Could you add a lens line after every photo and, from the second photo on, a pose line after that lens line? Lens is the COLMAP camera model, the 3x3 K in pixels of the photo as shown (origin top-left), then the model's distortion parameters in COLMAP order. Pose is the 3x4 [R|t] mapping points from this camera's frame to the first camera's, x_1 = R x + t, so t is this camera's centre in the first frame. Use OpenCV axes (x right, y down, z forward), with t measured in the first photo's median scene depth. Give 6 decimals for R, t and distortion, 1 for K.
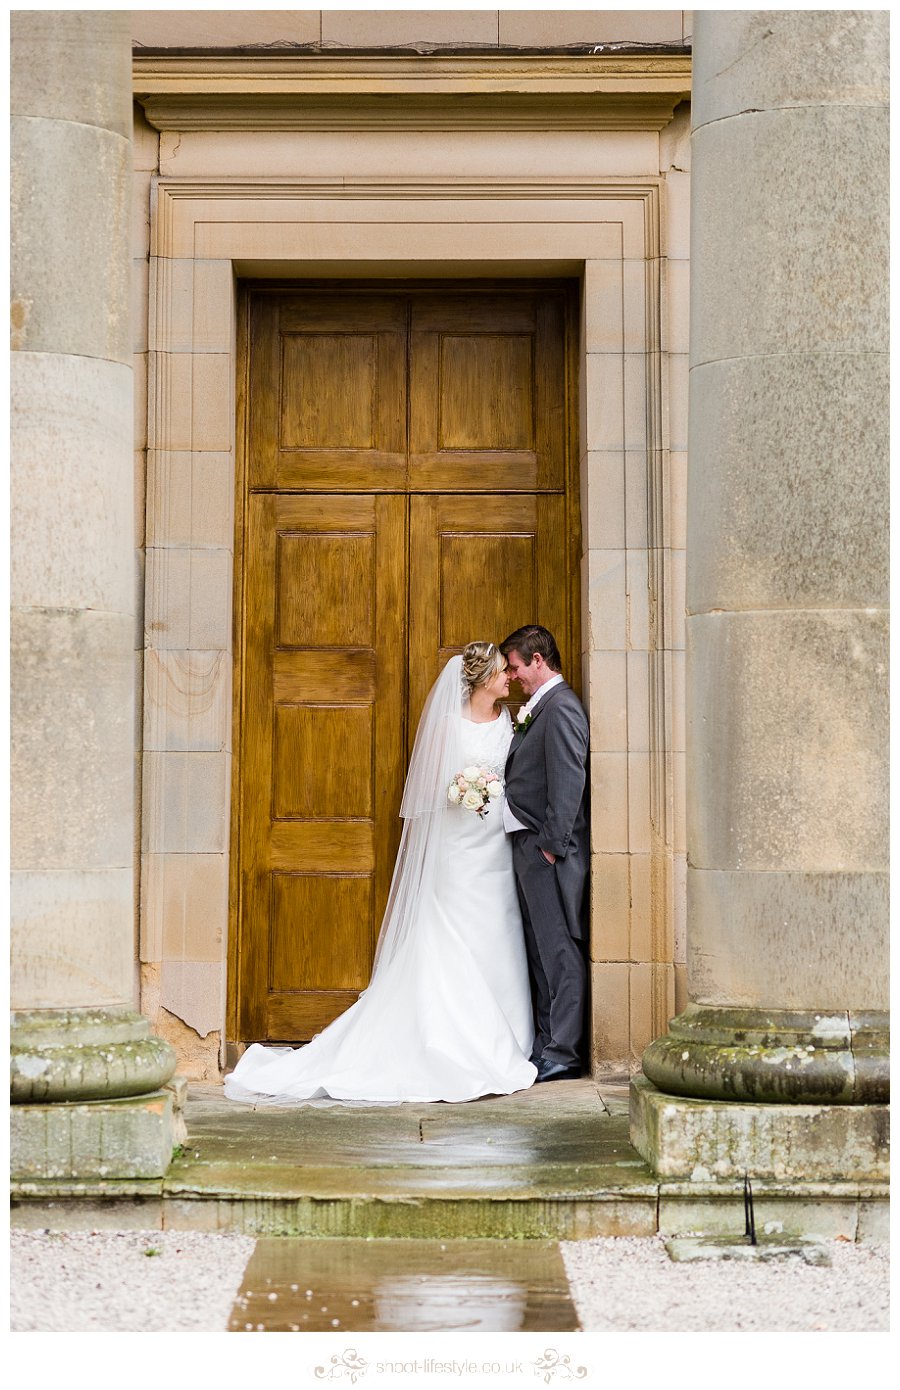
lens RADIAL K [[3499.3, 0, 450.0], [0, 3499.3, 695.0], [0, 0, 1]] dist [0.029007, 0.020456]
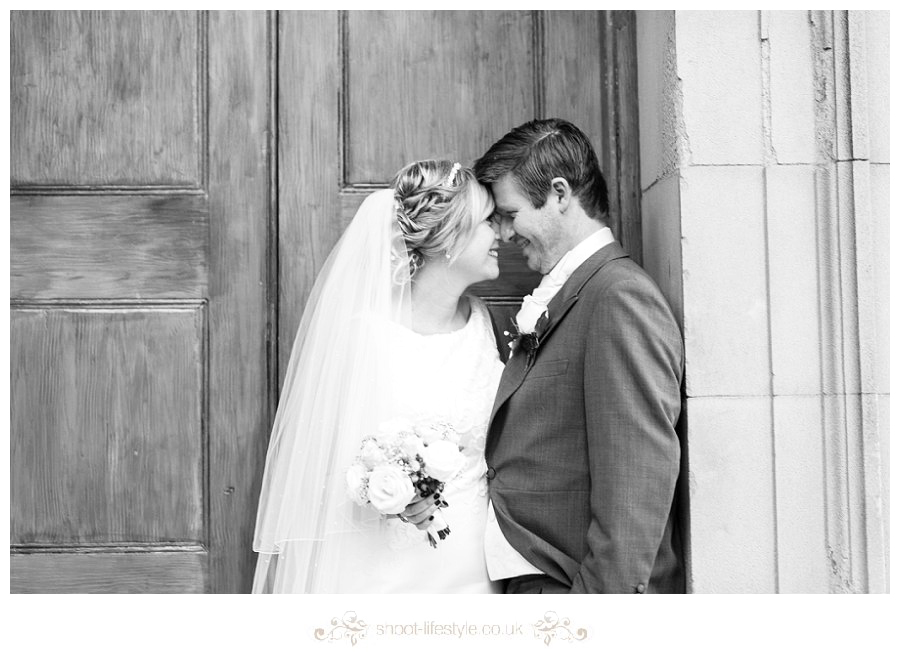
lens RADIAL K [[2274.2, 0, 450.0], [0, 2274.2, 326.0], [0, 0, 1]] dist [0.020967, -0.518694]
pose [[0.999159, -0.011012, 0.039502, -0.000723], [0.011852, 0.999707, -0.021091, 0.012490], [-0.039258, 0.021541, 0.998997, 0.688341]]
